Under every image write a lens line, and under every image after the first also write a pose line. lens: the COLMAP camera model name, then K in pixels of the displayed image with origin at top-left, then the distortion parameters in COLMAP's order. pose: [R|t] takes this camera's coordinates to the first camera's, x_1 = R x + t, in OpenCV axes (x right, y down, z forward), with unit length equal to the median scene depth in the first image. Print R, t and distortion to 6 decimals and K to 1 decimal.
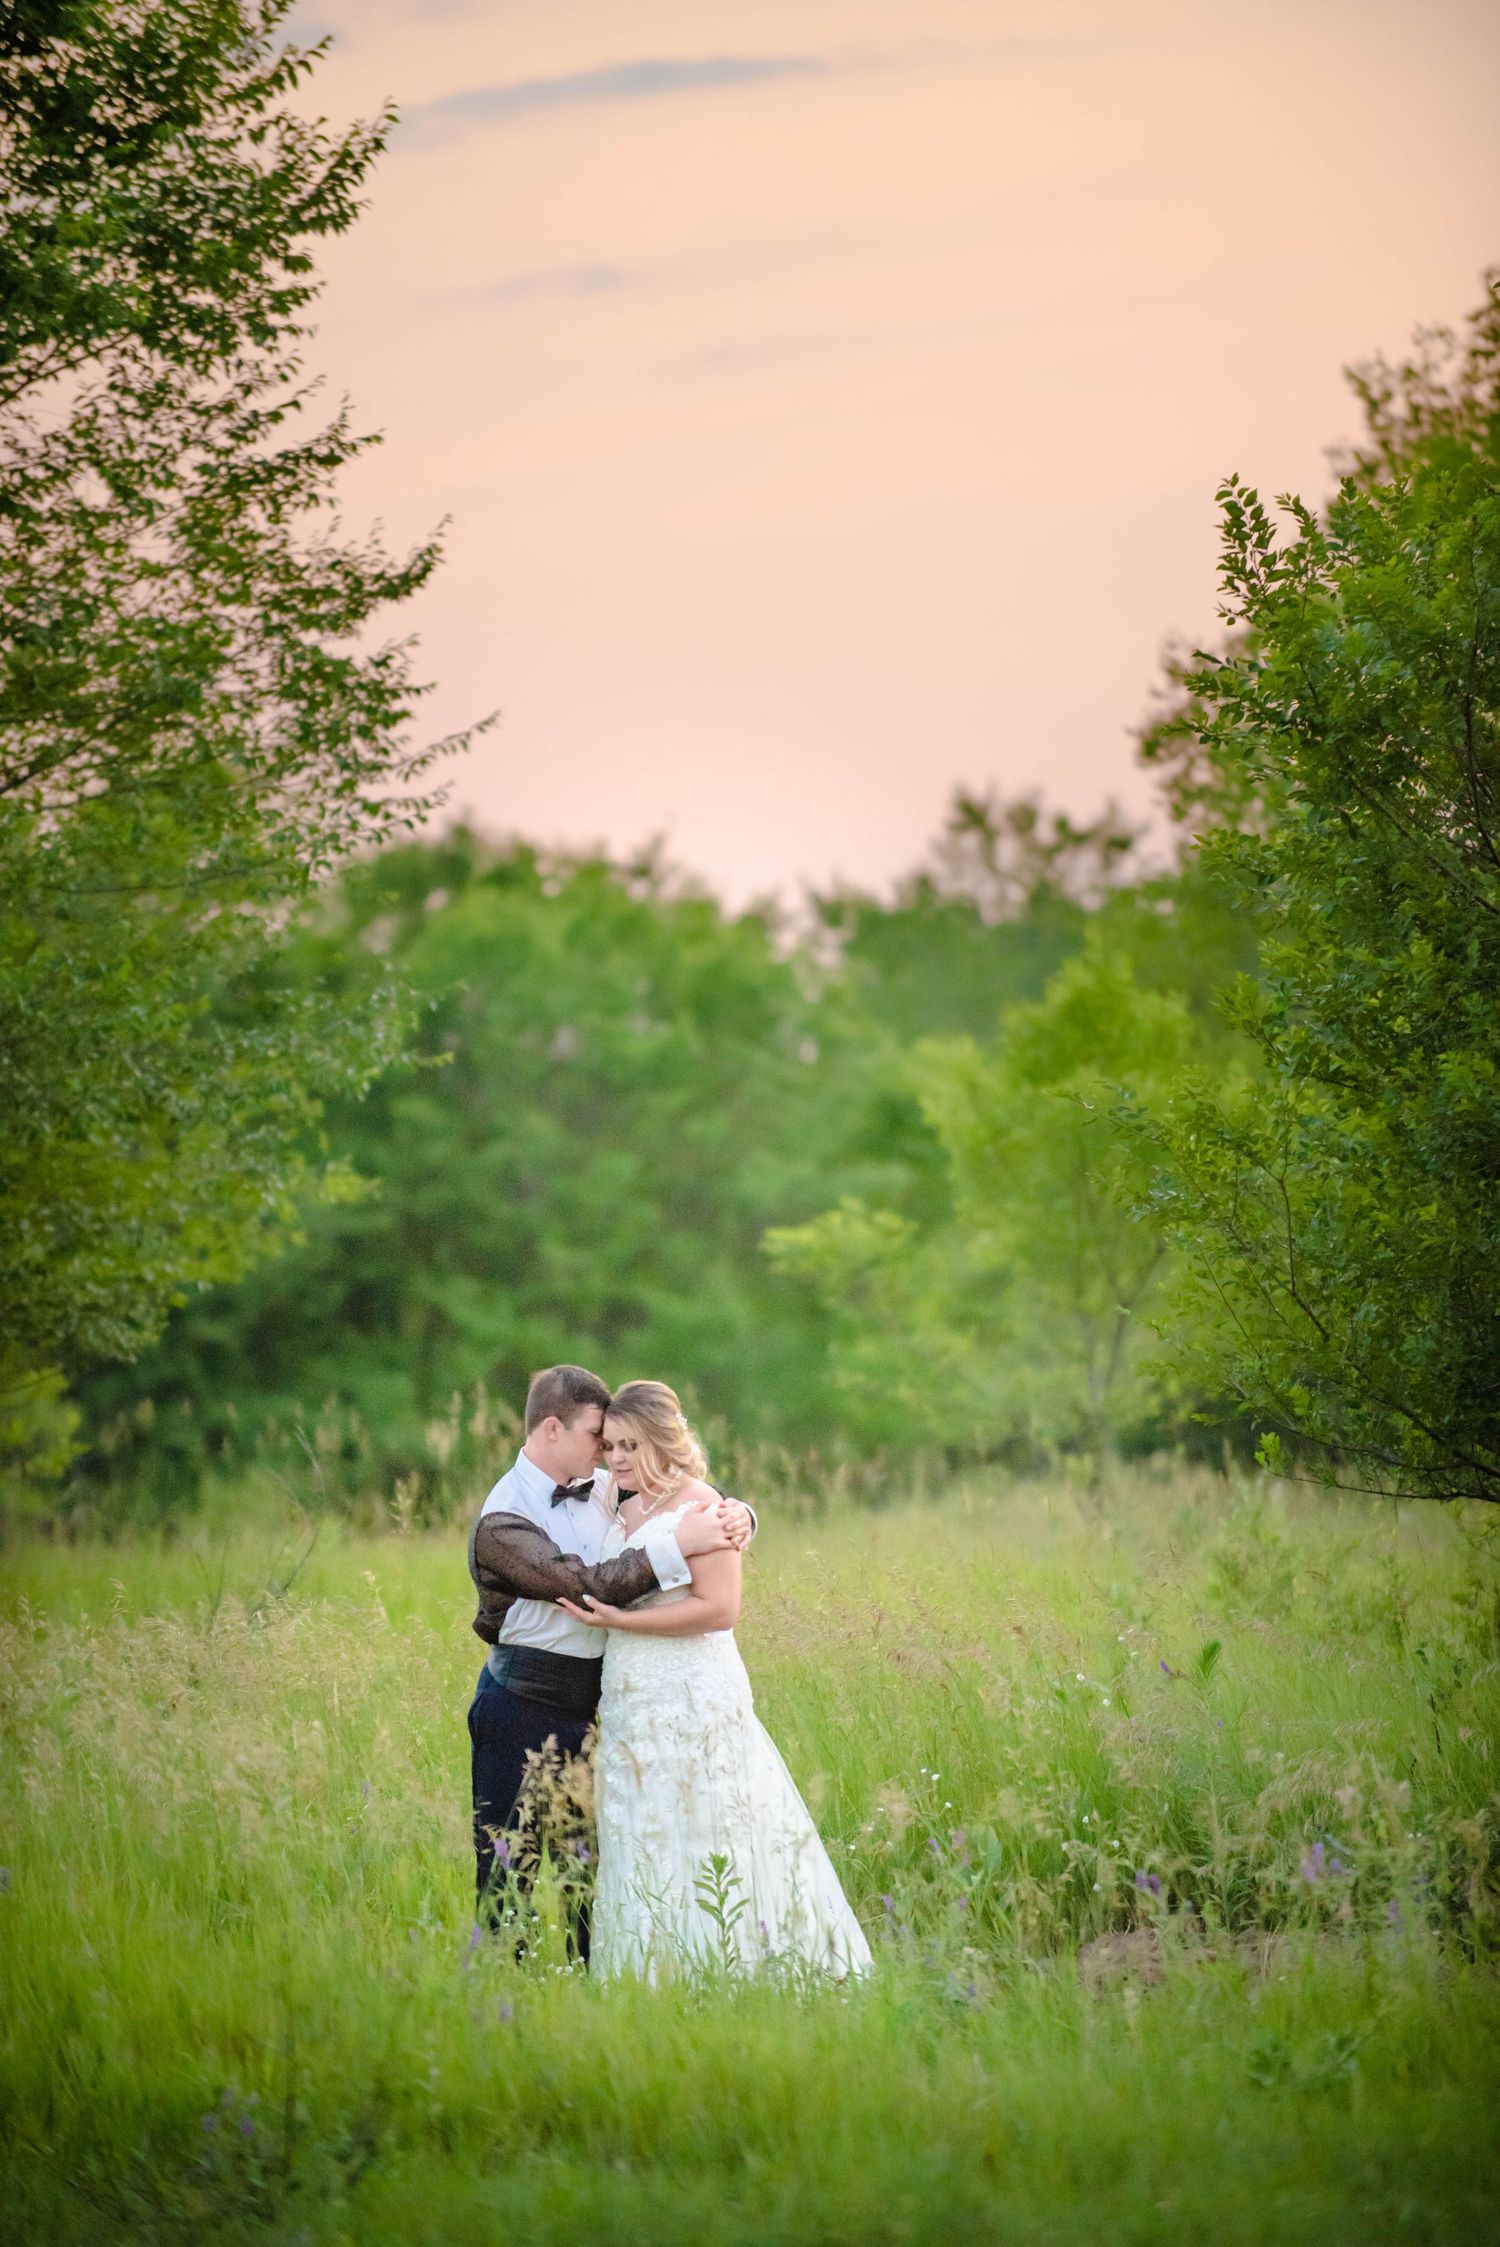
lens RADIAL K [[13881.0, 0, 706.3], [0, 13881.0, 1110.9], [0, 0, 1]] dist [4.712223, 0.000000]
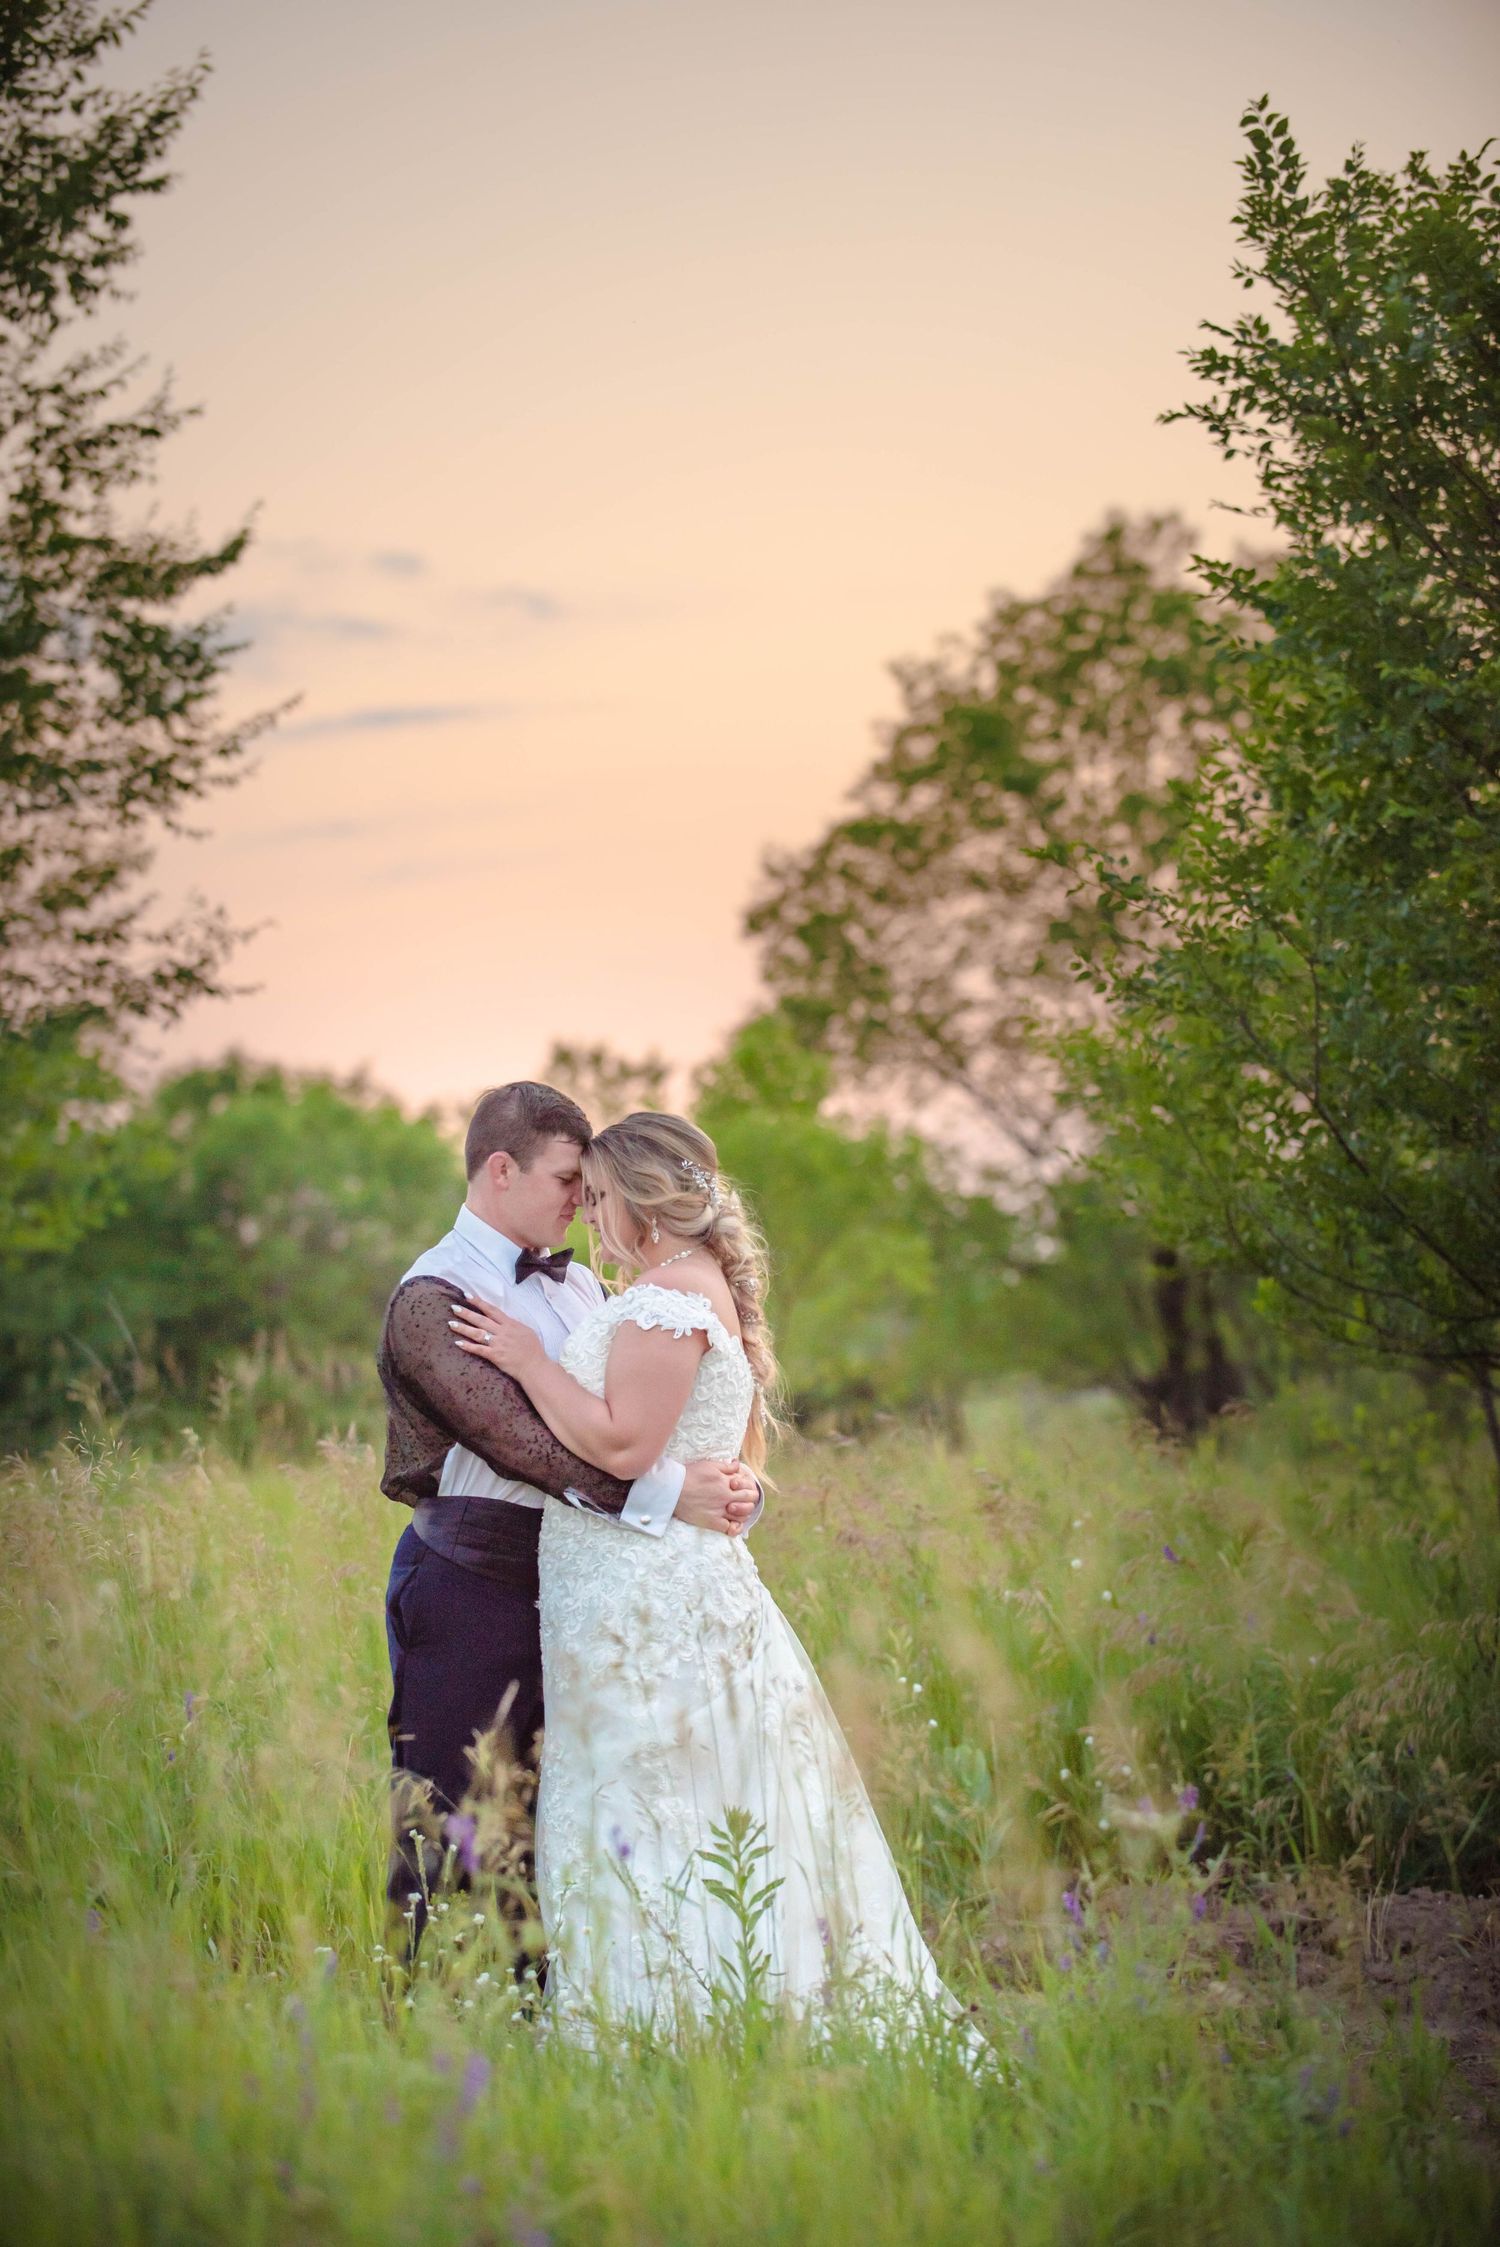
lens RADIAL K [[7074.9, 0, 751.3], [0, 7074.9, 1131.1], [0, 0, 1]] dist [0.591326, 0.000000]
pose [[0.998323, -0.000661, 0.057884, -0.013218], [0.002275, 0.999611, -0.027815, 0.021530], [-0.057843, 0.027900, 0.997936, 0.478827]]
